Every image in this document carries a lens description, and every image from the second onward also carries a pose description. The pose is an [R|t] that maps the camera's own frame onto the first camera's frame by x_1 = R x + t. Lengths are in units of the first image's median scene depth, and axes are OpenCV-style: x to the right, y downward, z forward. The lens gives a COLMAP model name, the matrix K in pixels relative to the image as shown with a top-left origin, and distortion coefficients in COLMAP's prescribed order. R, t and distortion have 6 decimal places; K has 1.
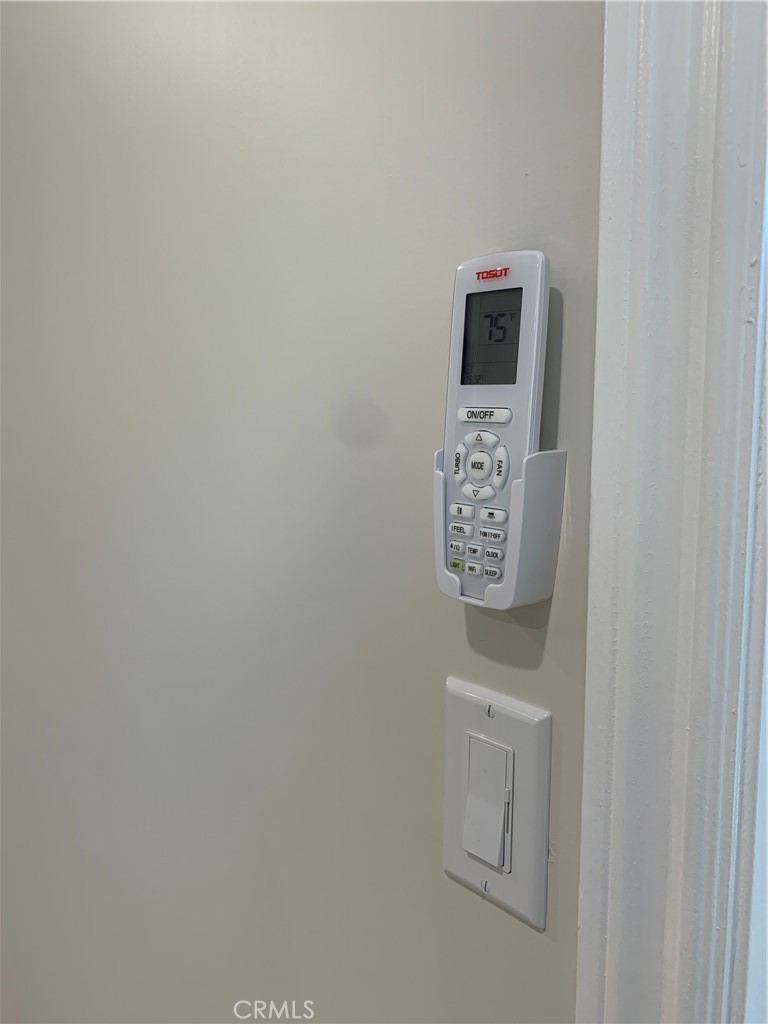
lens RADIAL K [[780.7, 0, 384.3], [0, 780.7, 515.1], [0, 0, 1]] dist [0.026486, -0.030465]
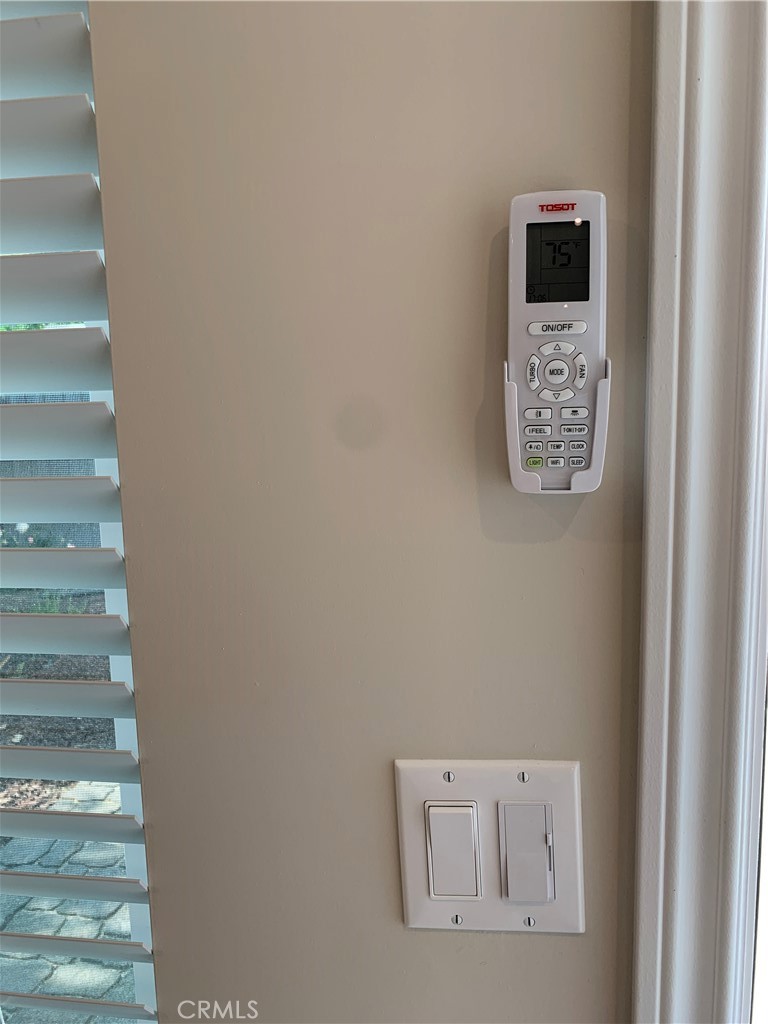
lens RADIAL K [[780.7, 0, 383.7], [0, 780.7, 509.2], [0, 0, 1]] dist [0.026486, -0.030465]
pose [[0.753409, -0.109103, 0.648438, -0.858113], [0.126011, 0.991818, 0.020468, 0.083231], [-0.645365, 0.066290, 0.760992, 0.297665]]
